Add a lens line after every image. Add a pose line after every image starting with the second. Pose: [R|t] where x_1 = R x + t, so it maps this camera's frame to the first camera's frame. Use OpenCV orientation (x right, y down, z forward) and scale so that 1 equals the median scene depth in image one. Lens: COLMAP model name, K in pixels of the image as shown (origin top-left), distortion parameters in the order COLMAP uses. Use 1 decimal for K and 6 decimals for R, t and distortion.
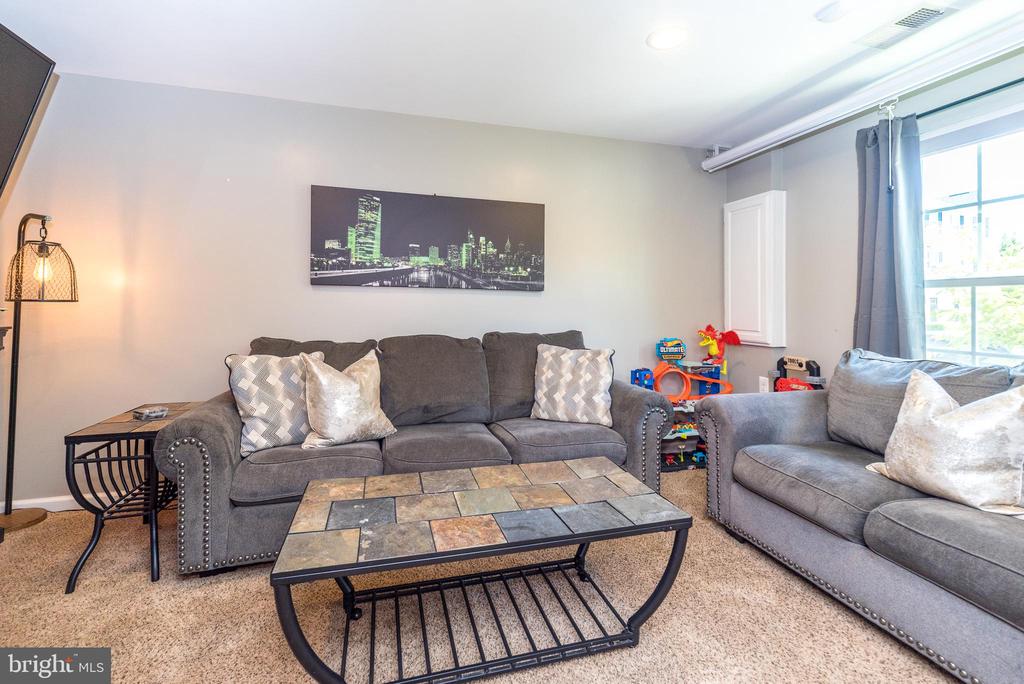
lens RADIAL K [[450.3, 0, 514.7], [0, 450.3, 326.0], [0, 0, 1]] dist [0.006286, 0.001836]
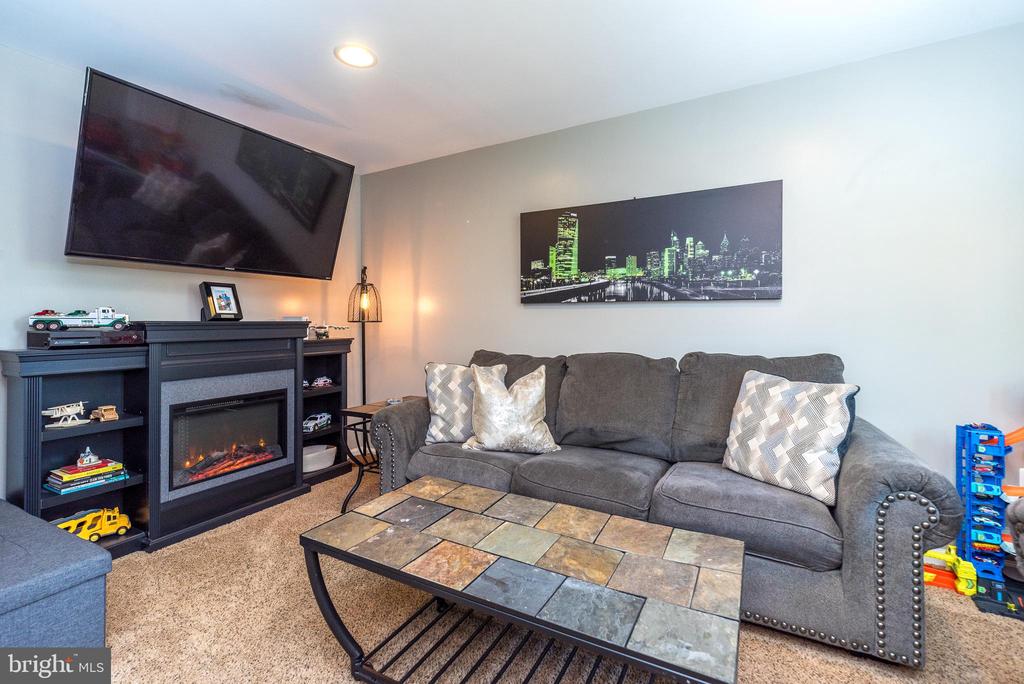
lens RADIAL K [[450.3, 0, 519.4], [0, 450.3, 335.6], [0, 0, 1]] dist [0.006286, 0.001836]
pose [[0.719649, 0.007113, -0.694301, 0.338868], [-0.020012, 0.999745, -0.010500, -0.001827], [0.694049, 0.021450, 0.719608, 0.225655]]
